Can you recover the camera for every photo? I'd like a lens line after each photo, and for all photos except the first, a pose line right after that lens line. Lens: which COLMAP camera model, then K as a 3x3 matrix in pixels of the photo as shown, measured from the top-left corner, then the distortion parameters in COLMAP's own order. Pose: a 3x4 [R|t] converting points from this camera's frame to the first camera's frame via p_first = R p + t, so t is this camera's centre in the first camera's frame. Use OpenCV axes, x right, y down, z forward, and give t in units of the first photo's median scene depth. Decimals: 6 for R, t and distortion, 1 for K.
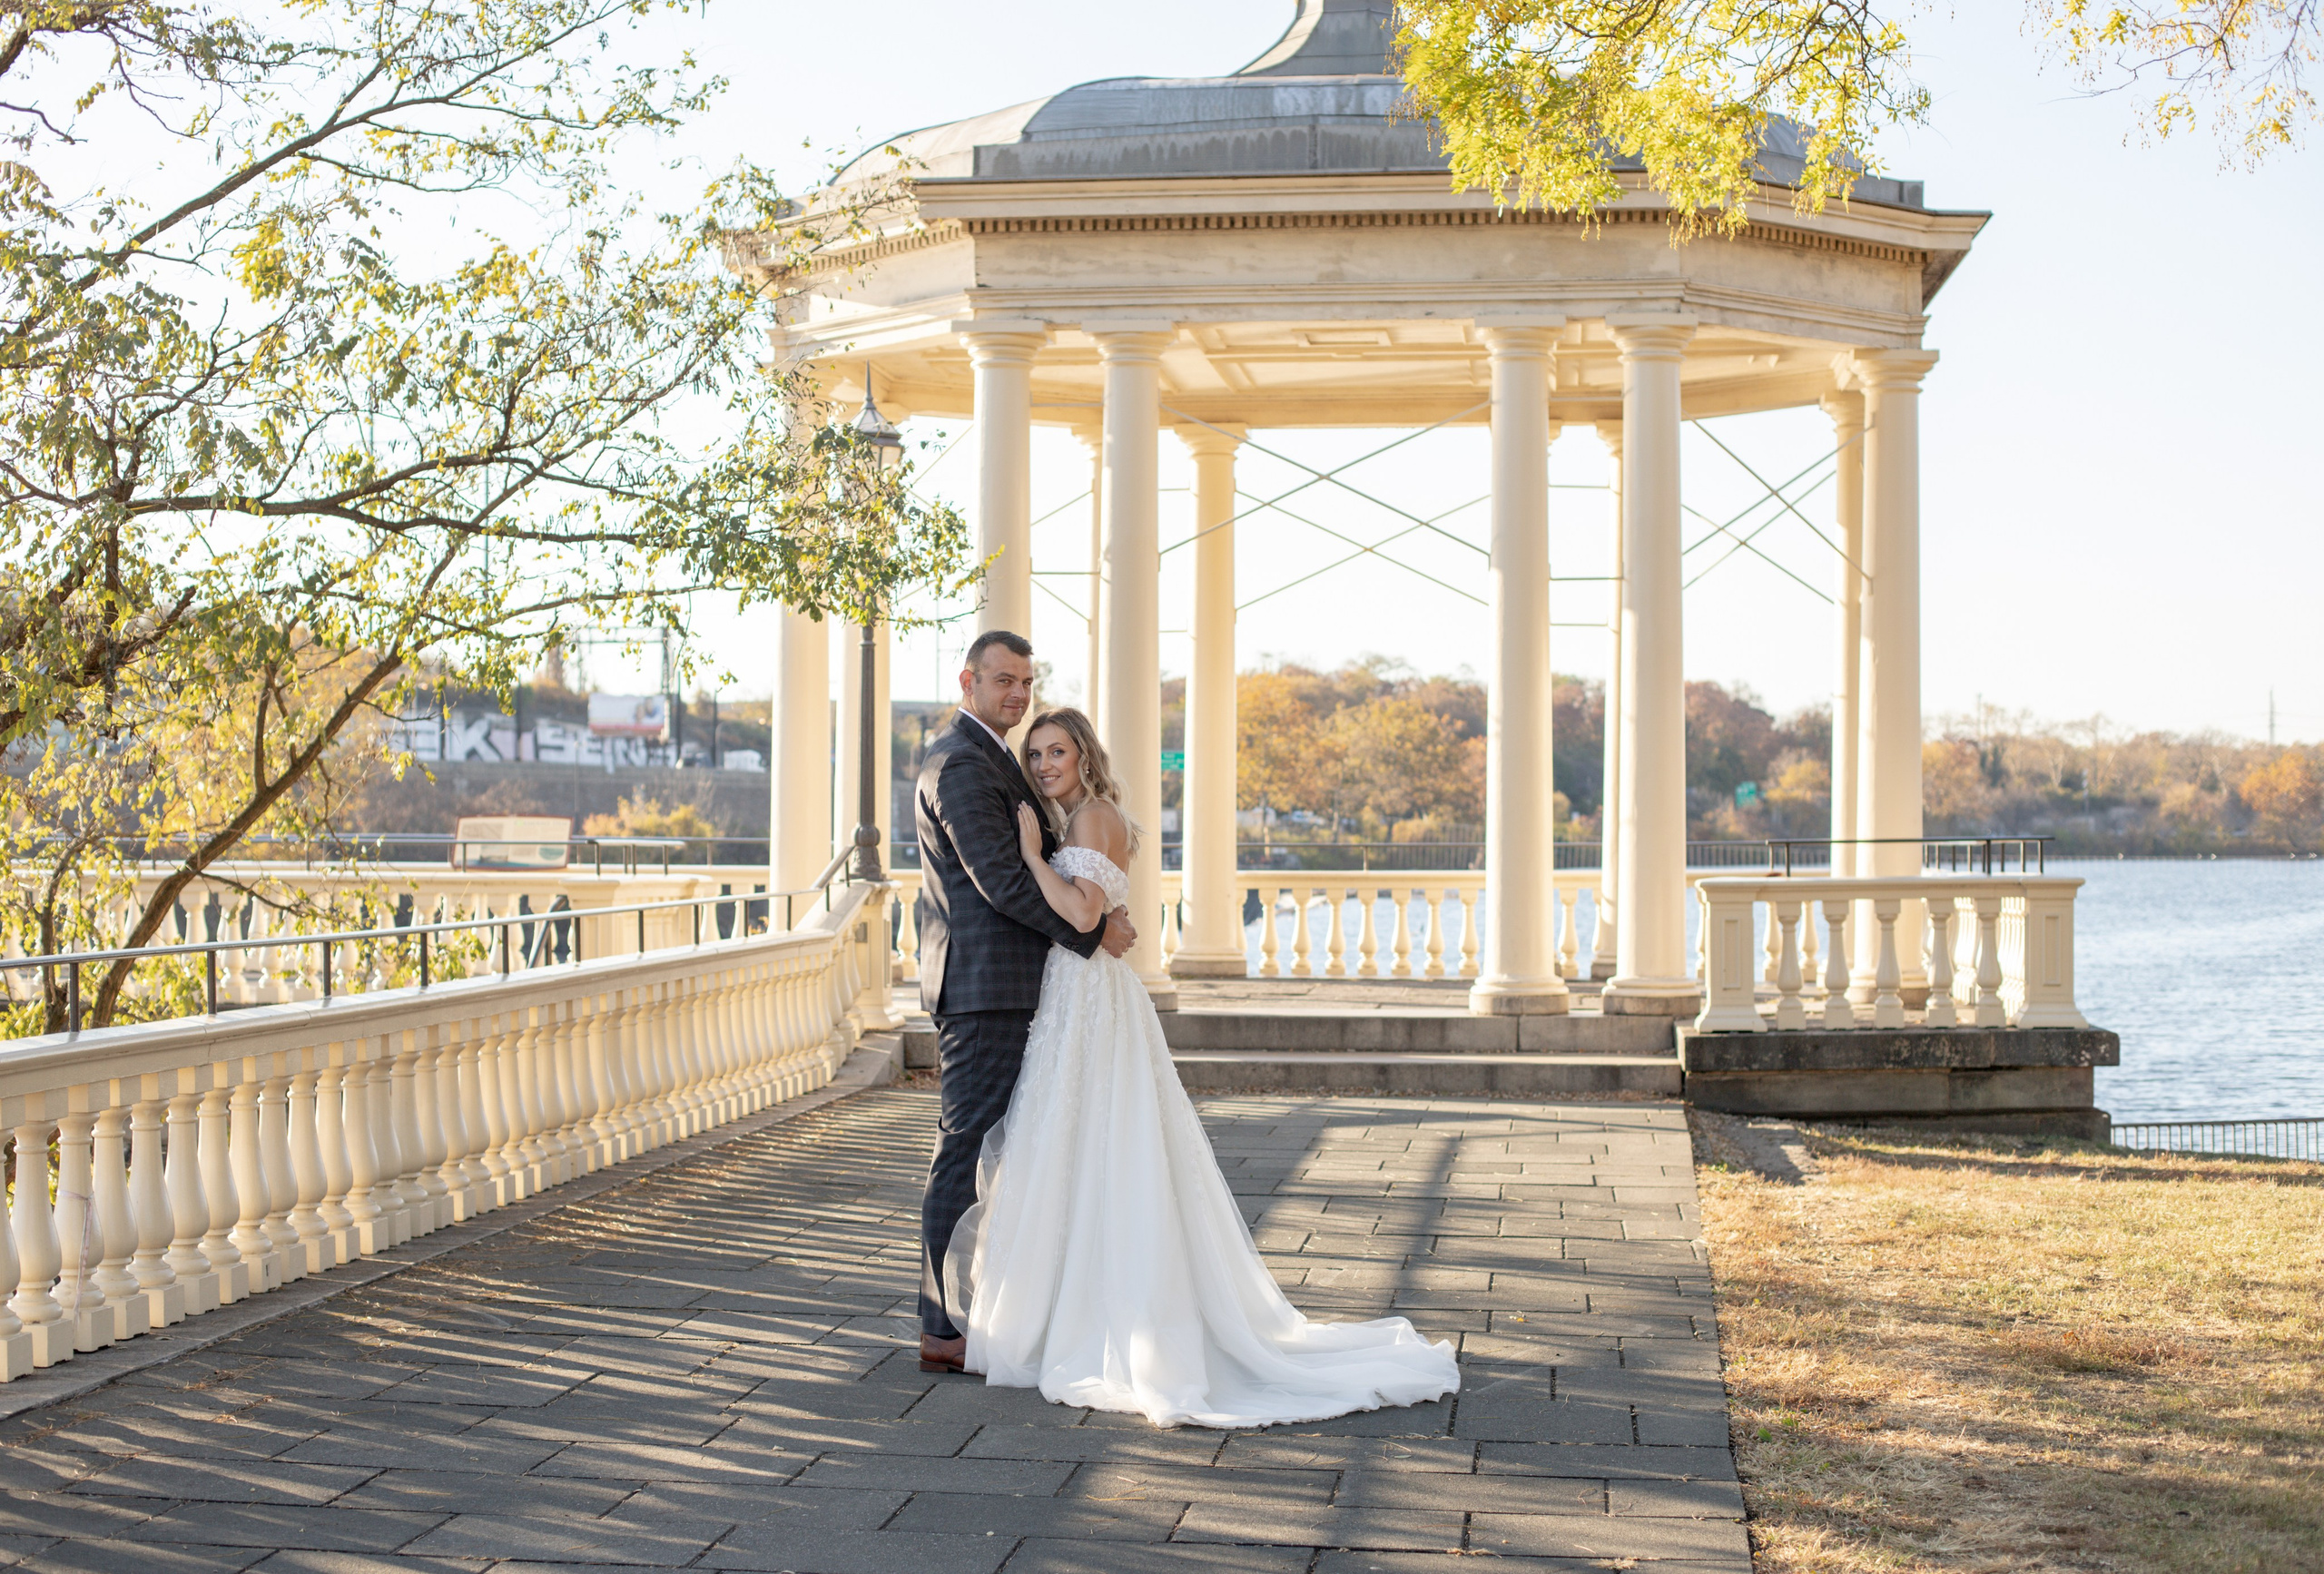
lens RADIAL K [[3530.1, 0, 1112.1], [0, 3530.1, 814.1], [0, 0, 1]] dist [-0.129372, -0.100190]
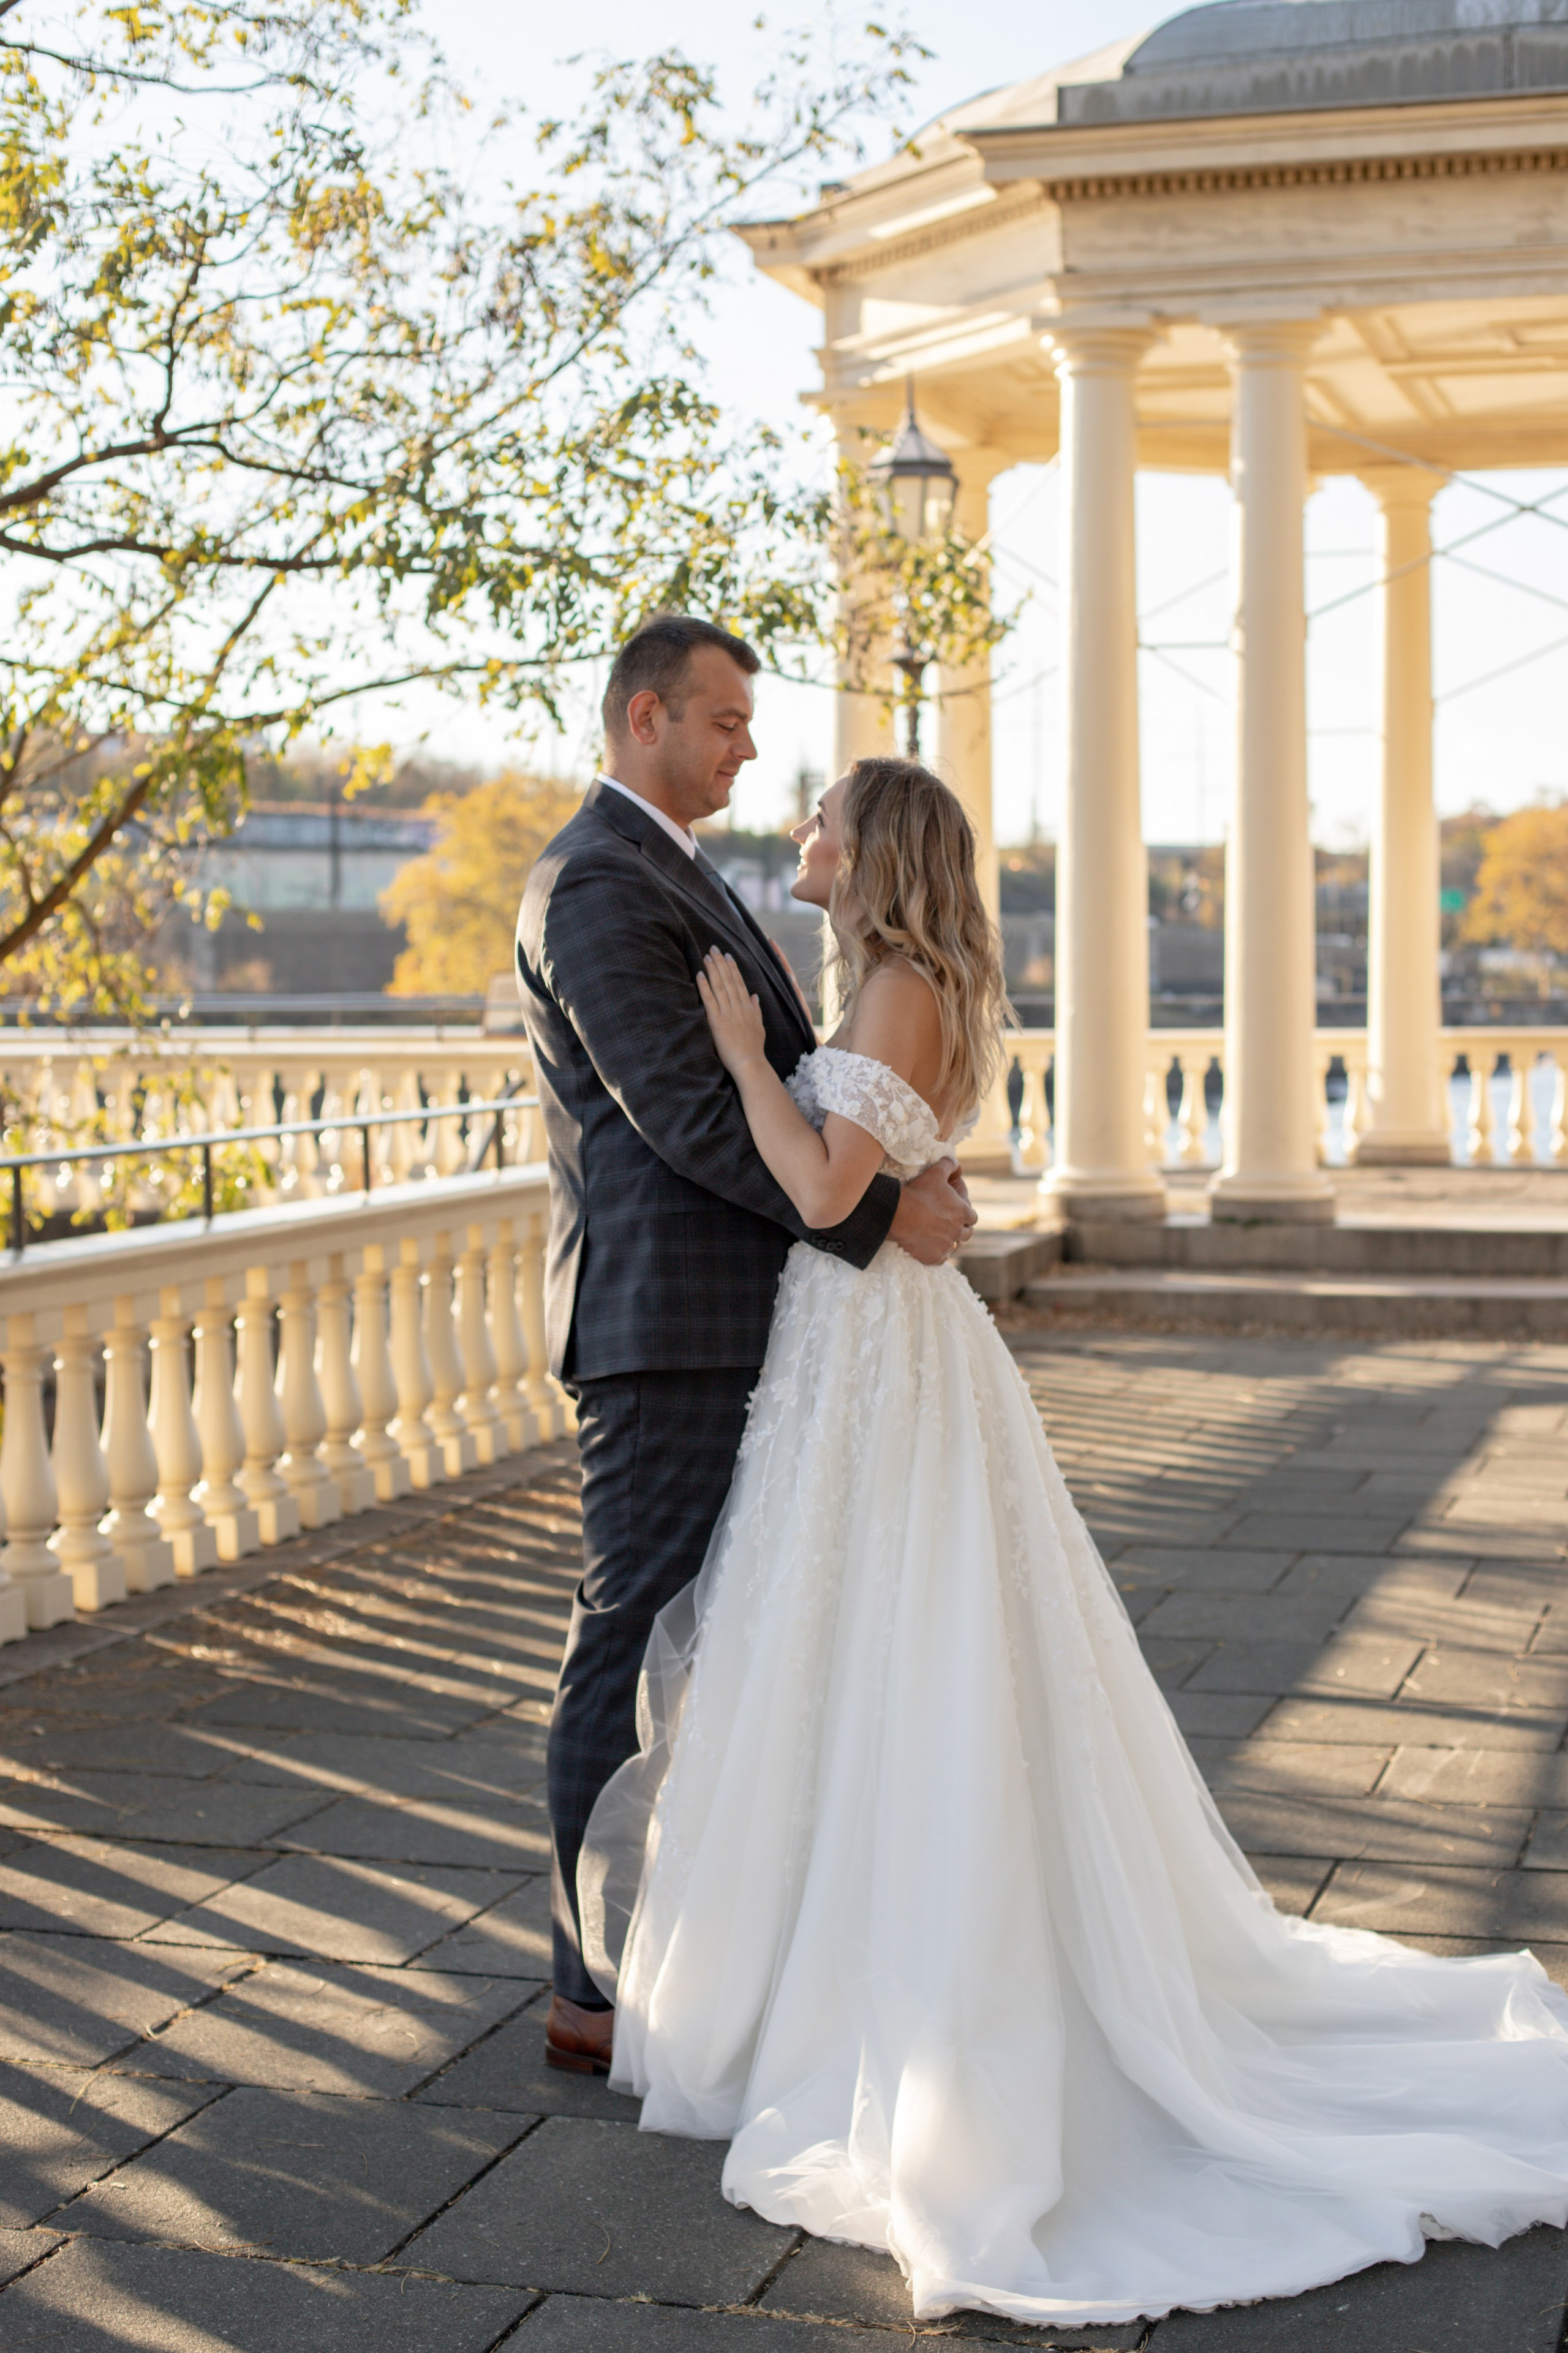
lens RADIAL K [[3607.7, 0, 791.7], [0, 3607.7, 1181.1], [0, 0, 1]] dist [-0.124676, 0.033860]
pose [[0.986575, -0.002313, -0.163293, 0.030001], [0.012285, 0.998117, 0.060089, -0.000896], [0.162847, -0.061288, 0.984746, 0.223035]]
